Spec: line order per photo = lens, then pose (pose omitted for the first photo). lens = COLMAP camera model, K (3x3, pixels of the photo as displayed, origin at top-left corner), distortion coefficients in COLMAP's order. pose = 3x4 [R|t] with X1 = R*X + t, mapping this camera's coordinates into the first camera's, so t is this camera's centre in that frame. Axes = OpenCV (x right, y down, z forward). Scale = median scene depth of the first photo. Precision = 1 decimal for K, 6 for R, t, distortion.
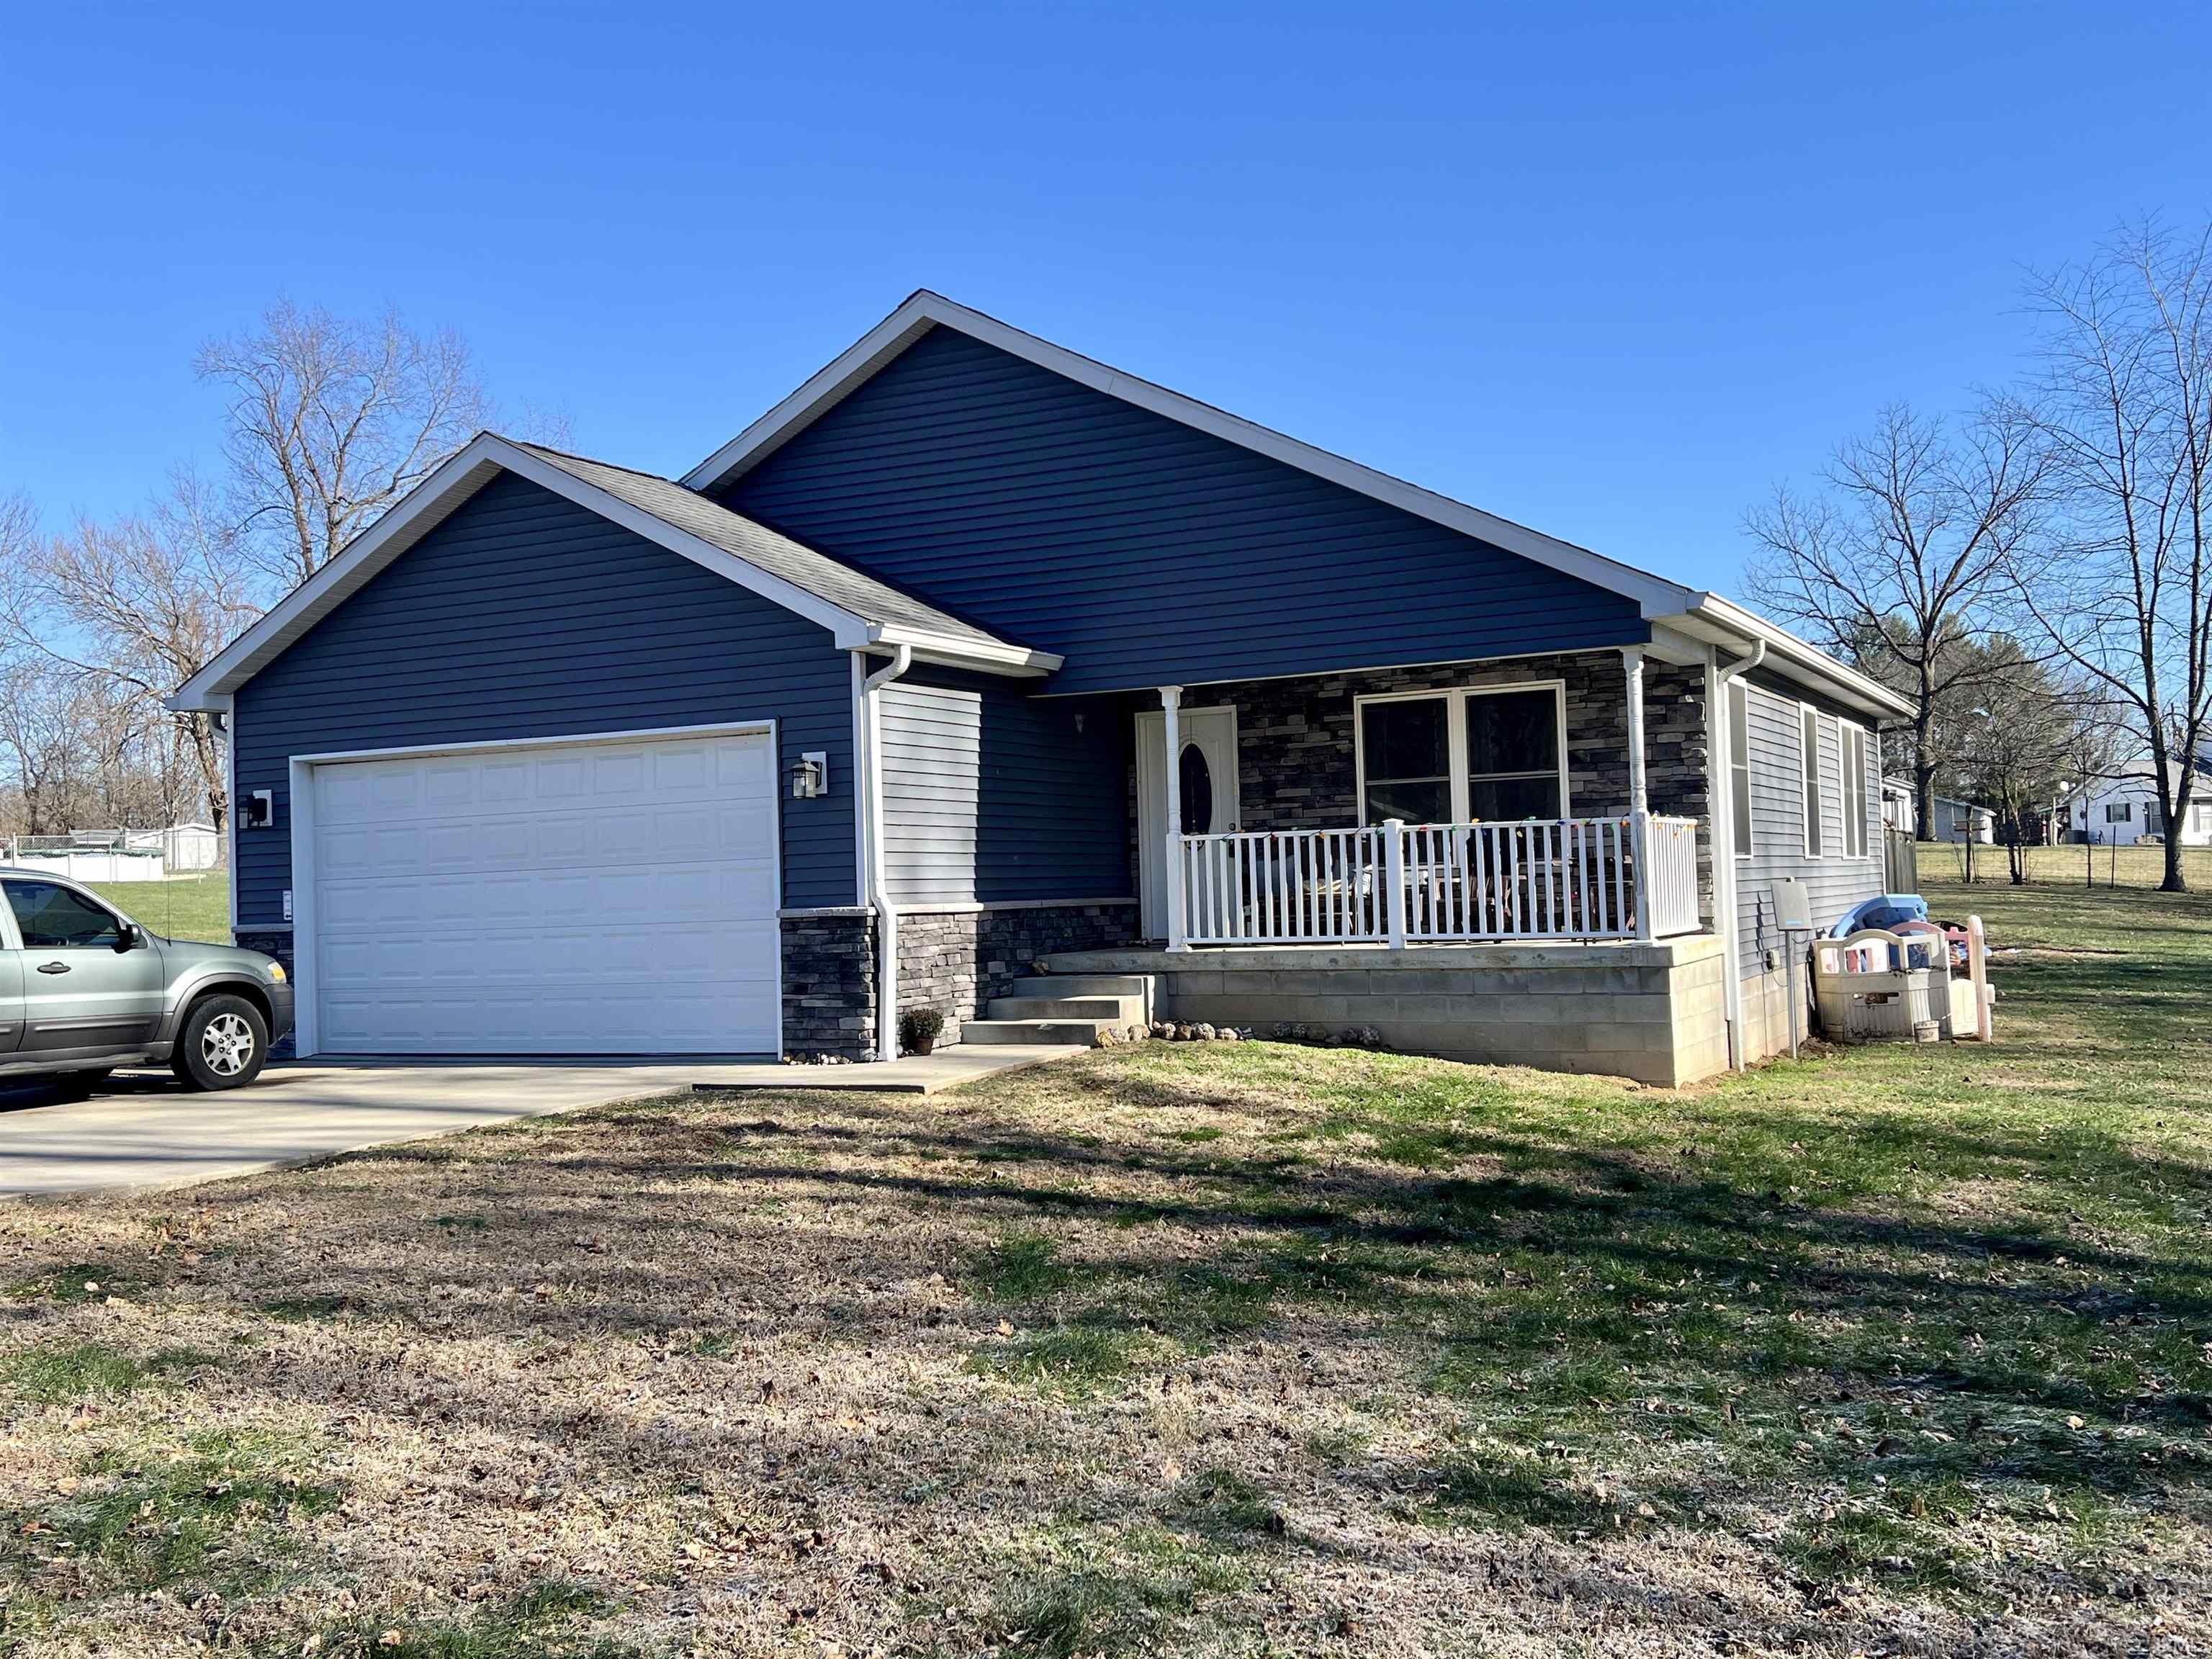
lens RADIAL K [[2088.4, 0, 1108.0], [0, 2088.4, 828.1], [0, 0, 1]] dist [-0.004222, 0.000000]
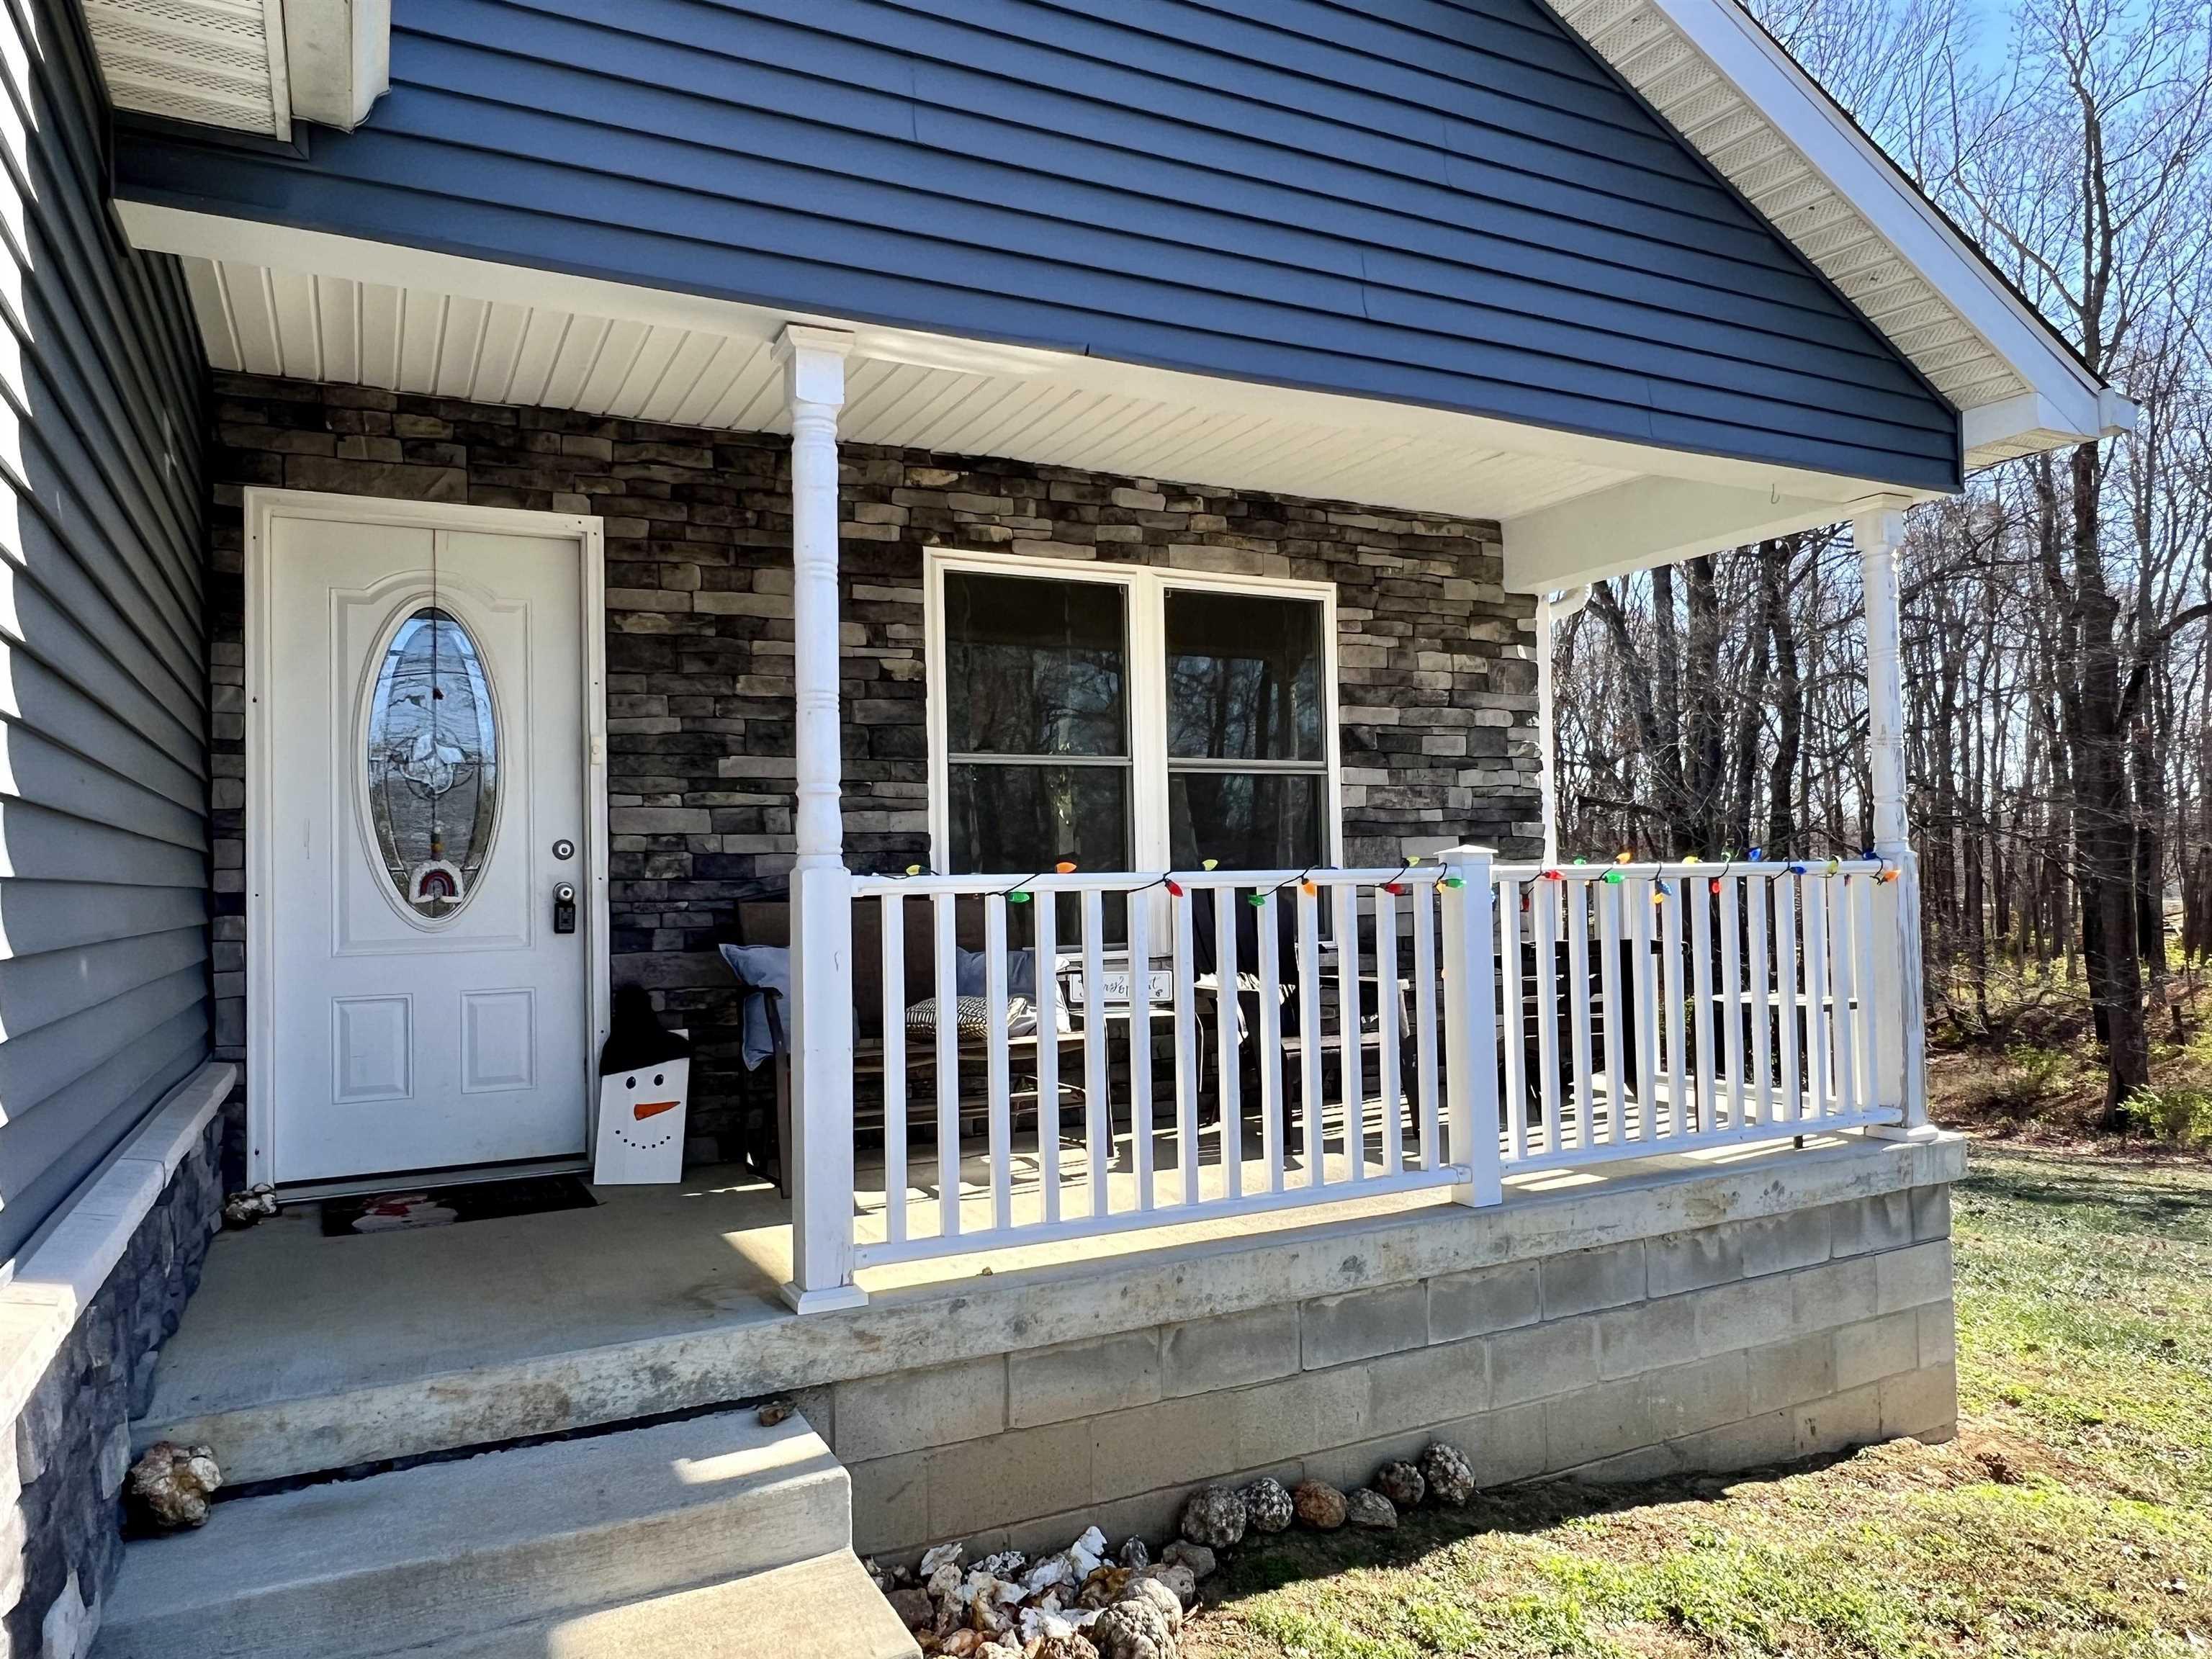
lens RADIAL K [[1458.7, 0, 1102.6], [0, 1458.7, 835.4], [0, 0, 1]] dist [-0.001557, -0.001404]
pose [[0.570491, 0.041225, 0.820269, -0.102050], [-0.025834, 0.999146, -0.032248, 0.002826], [-0.820898, -0.002793, 0.571069, 0.834649]]
